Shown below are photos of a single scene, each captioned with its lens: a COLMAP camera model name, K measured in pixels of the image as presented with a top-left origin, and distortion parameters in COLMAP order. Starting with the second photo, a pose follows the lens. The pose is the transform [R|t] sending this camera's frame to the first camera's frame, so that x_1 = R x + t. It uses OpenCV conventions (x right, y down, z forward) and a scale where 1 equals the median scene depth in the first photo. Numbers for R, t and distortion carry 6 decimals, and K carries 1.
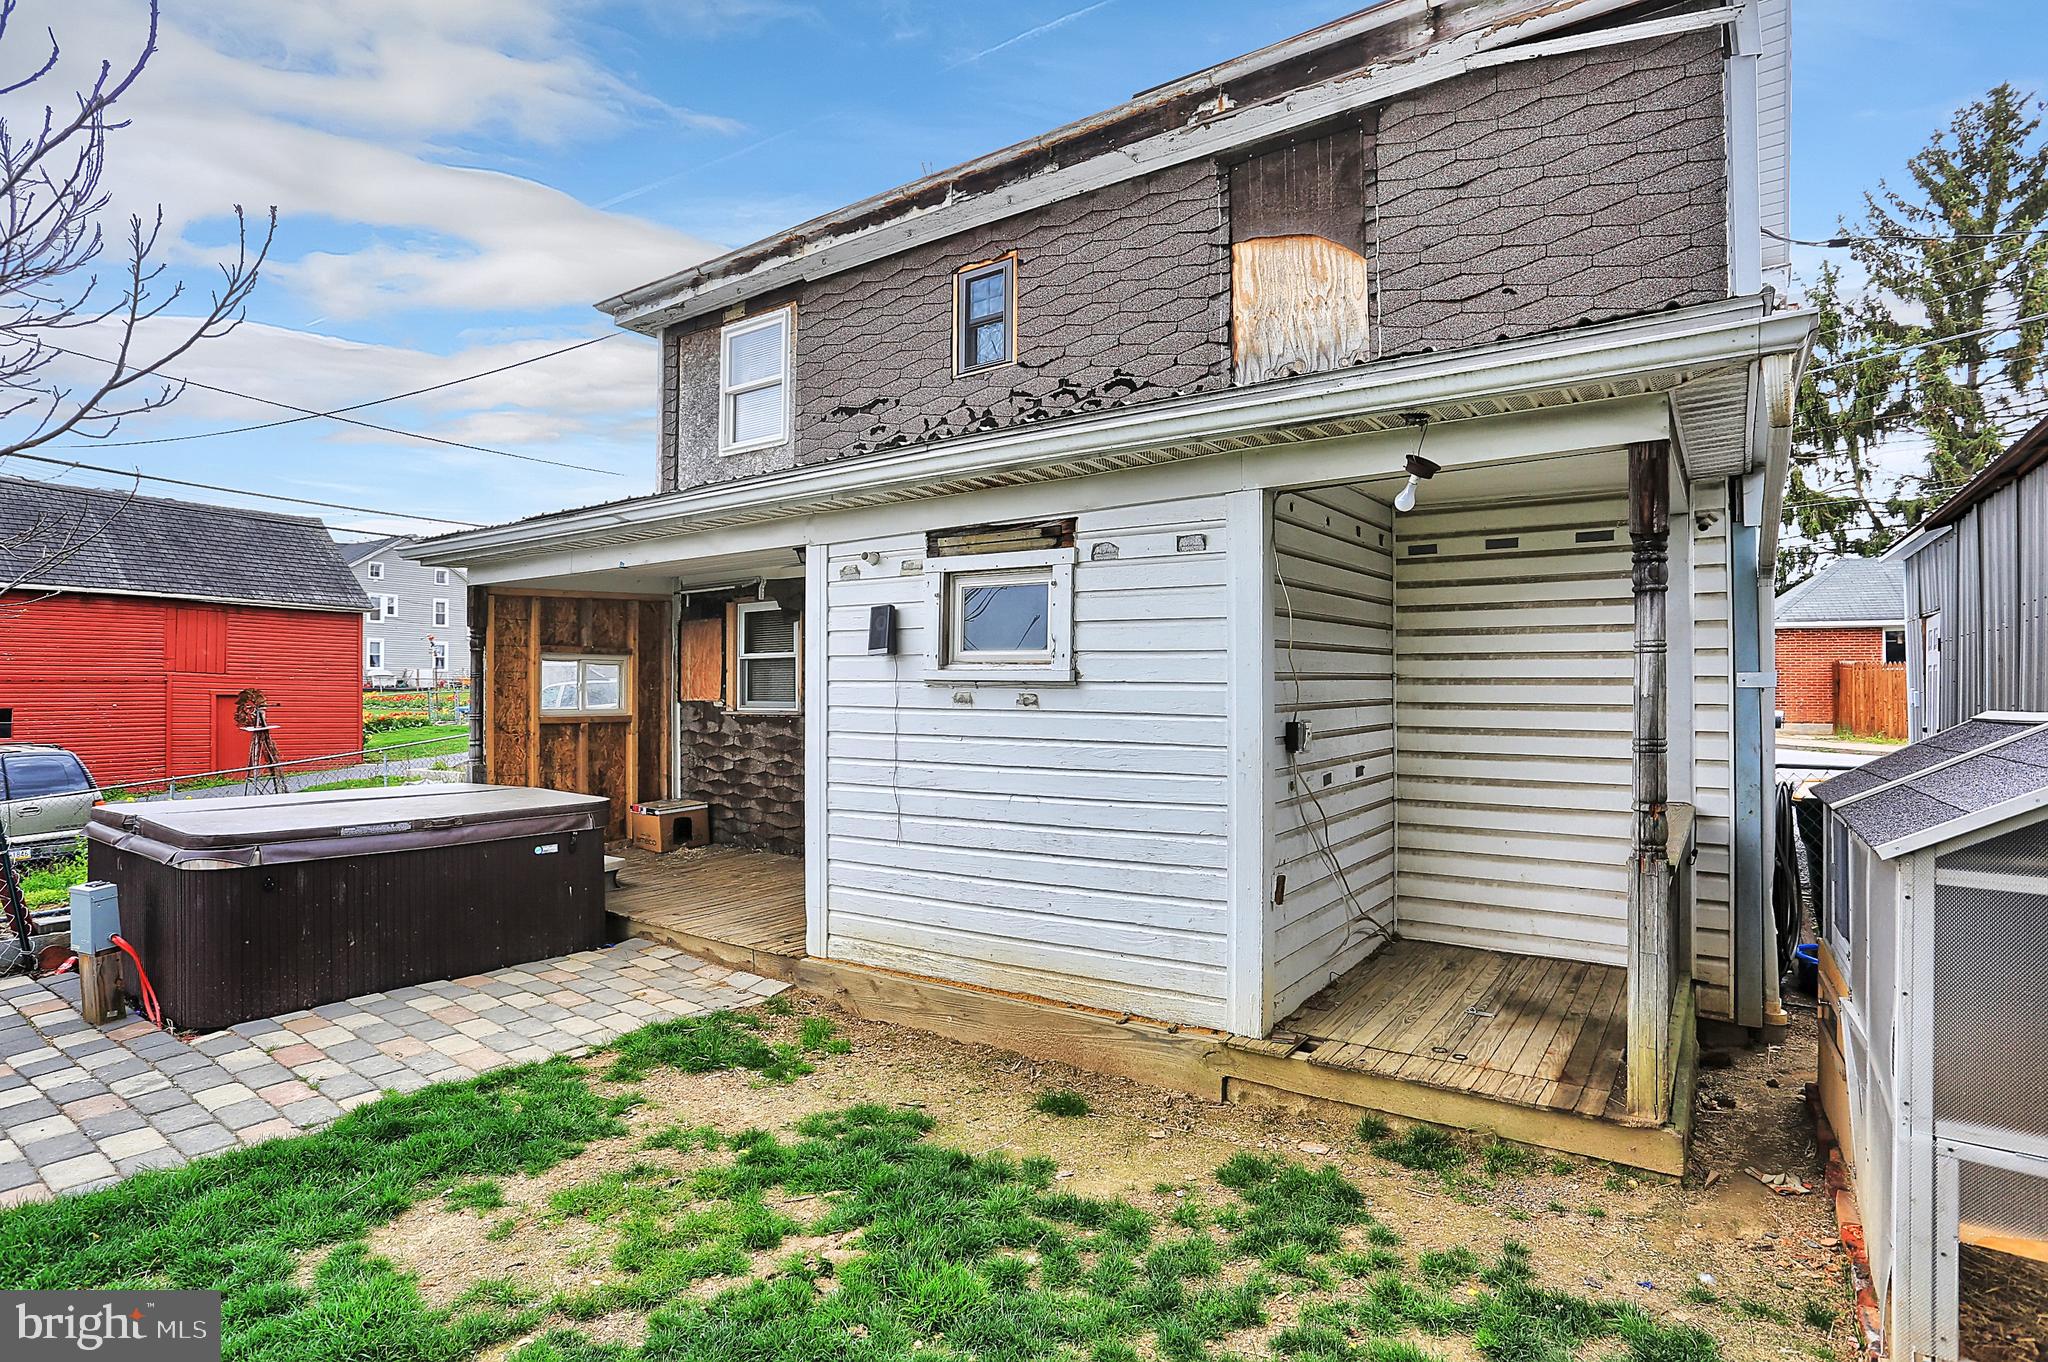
lens RADIAL K [[1034.4, 0, 1031.9], [0, 1034.4, 678.5], [0, 0, 1]] dist [-0.069846, 0.031503]
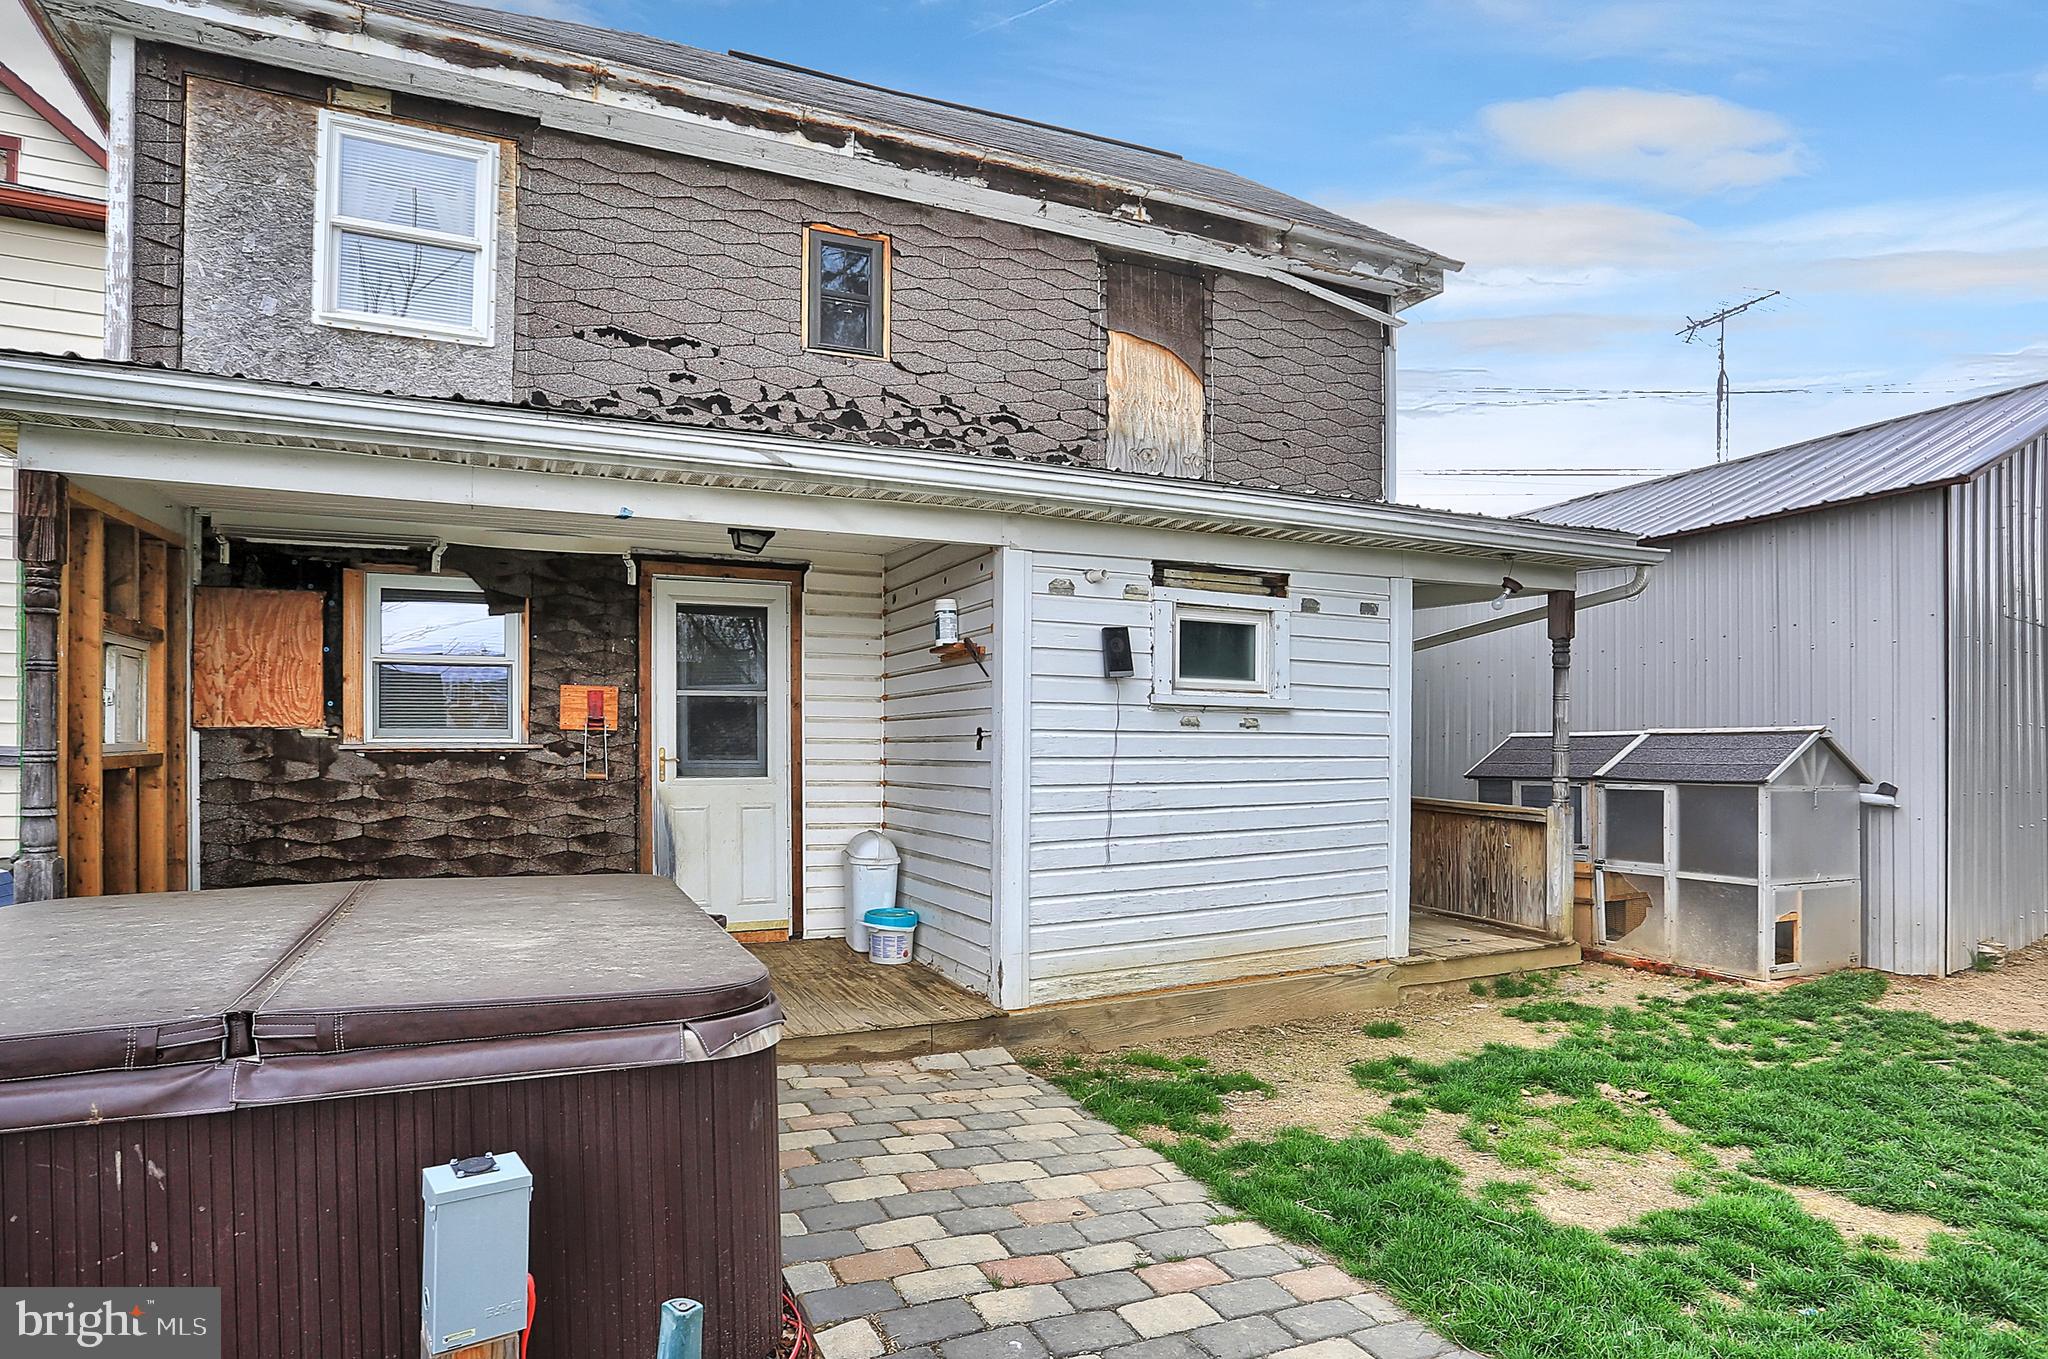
lens RADIAL K [[1091.8, 0, 1028.1], [0, 1091.8, 744.1], [0, 0, 1]] dist [-0.063364, 0.030886]
pose [[0.509150, -0.006761, 0.860651, -0.902303], [-0.014795, 0.999753, 0.016606, 0.020734], [-0.860551, -0.021188, 0.508924, 0.450166]]
